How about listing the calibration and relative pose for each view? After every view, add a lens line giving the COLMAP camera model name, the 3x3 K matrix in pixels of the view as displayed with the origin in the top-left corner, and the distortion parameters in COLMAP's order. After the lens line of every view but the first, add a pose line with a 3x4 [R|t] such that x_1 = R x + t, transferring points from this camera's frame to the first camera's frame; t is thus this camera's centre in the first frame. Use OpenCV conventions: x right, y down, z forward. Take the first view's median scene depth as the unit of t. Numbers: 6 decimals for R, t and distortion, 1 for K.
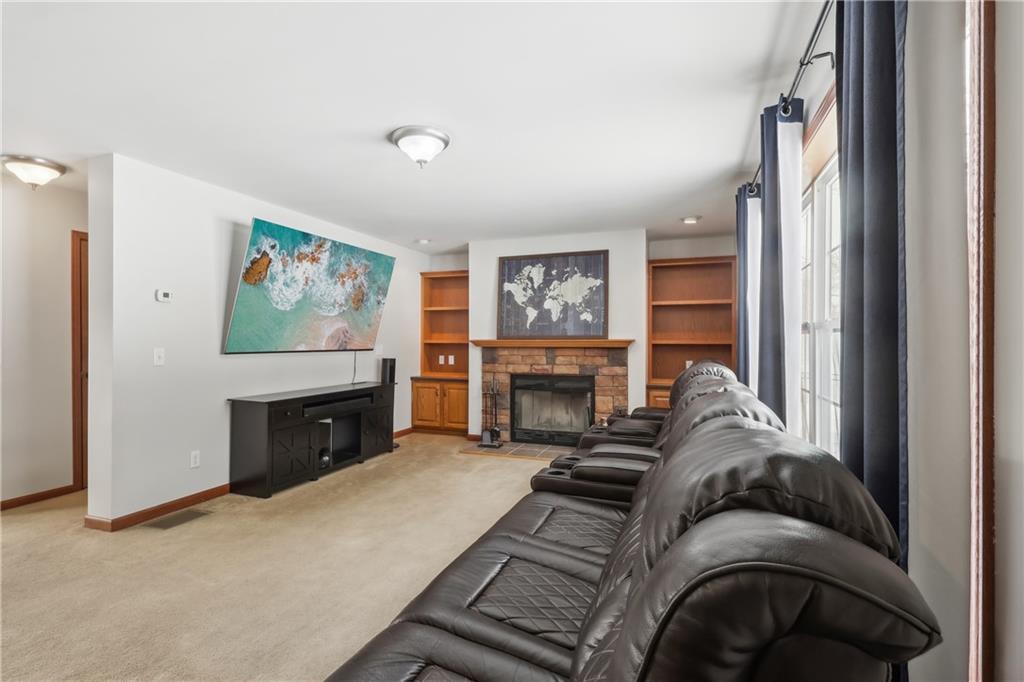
lens RADIAL K [[486.5, 0, 510.4], [0, 486.5, 340.8], [0, 0, 1]] dist [-0.004116, 0.000060]
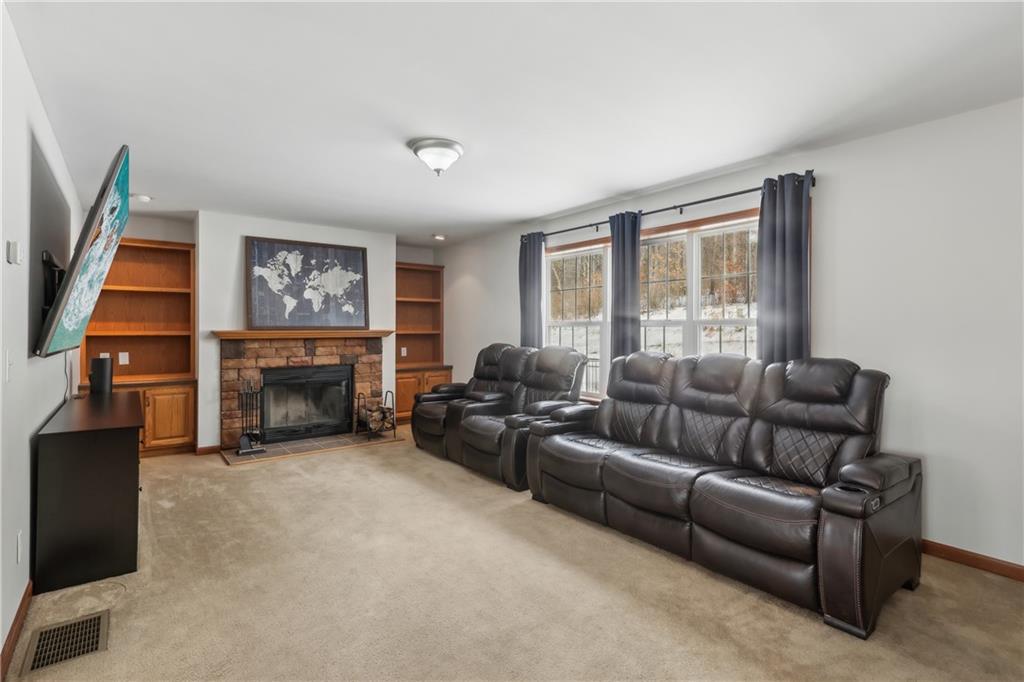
lens RADIAL K [[486.5, 0, 518.7], [0, 486.5, 325.4], [0, 0, 1]] dist [-0.004116, 0.000060]
pose [[0.521837, 0.004972, 0.853030, -0.534940], [-0.000033, 0.999983, -0.005809, -0.006872], [-0.853045, 0.003003, 0.521829, 0.134427]]
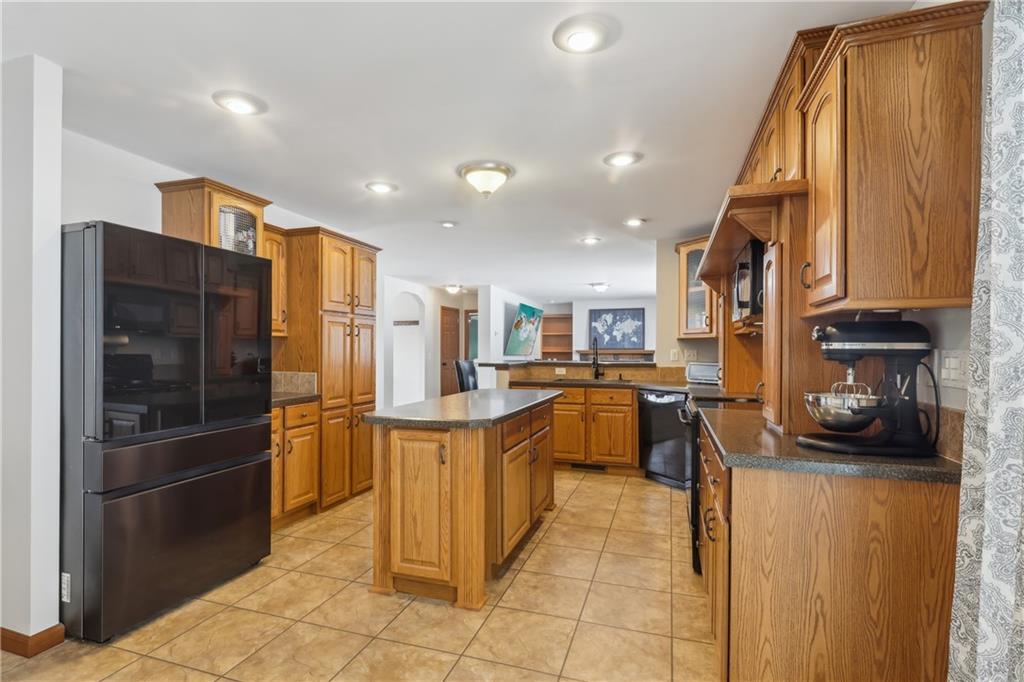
lens RADIAL K [[486.5, 0, 499.1], [0, 486.5, 351.5], [0, 0, 1]] dist [-0.004116, 0.000060]
pose [[0.999809, 0.001654, 0.019454, -0.460929], [-0.001734, 0.999990, 0.004070, -0.004149], [-0.019447, -0.004103, 0.999802, -1.075170]]
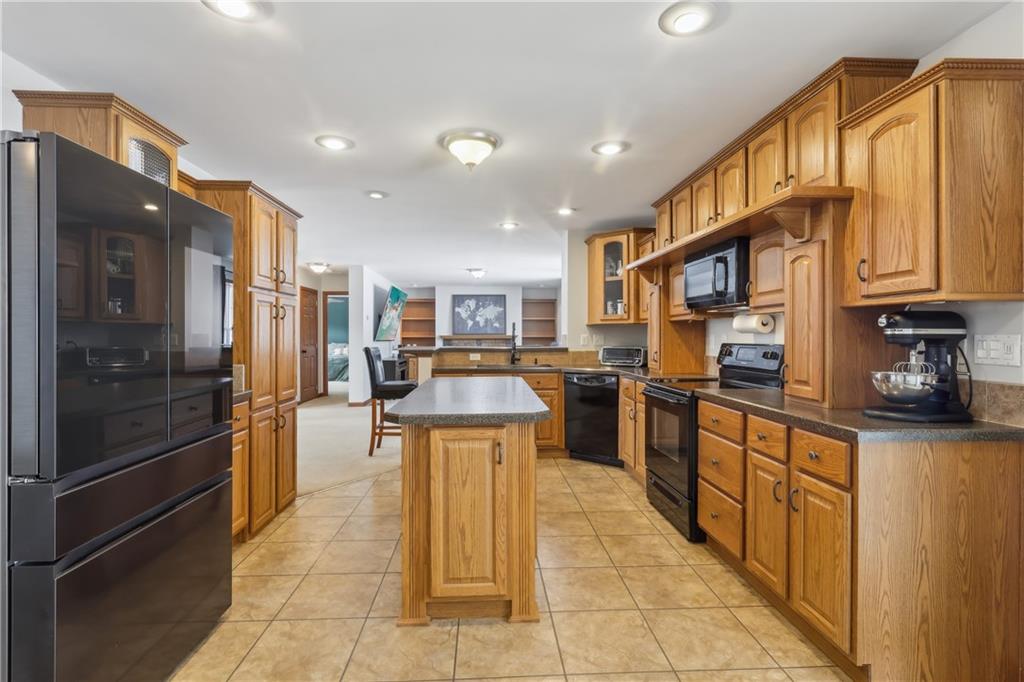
lens RADIAL K [[486.5, 0, 499.2], [0, 486.5, 337.6], [0, 0, 1]] dist [-0.004116, 0.000060]
pose [[0.926137, -0.002026, 0.377181, -0.638733], [-0.000060, 0.999985, 0.005519, -0.004129], [-0.377186, -0.005134, 0.926123, -0.999838]]
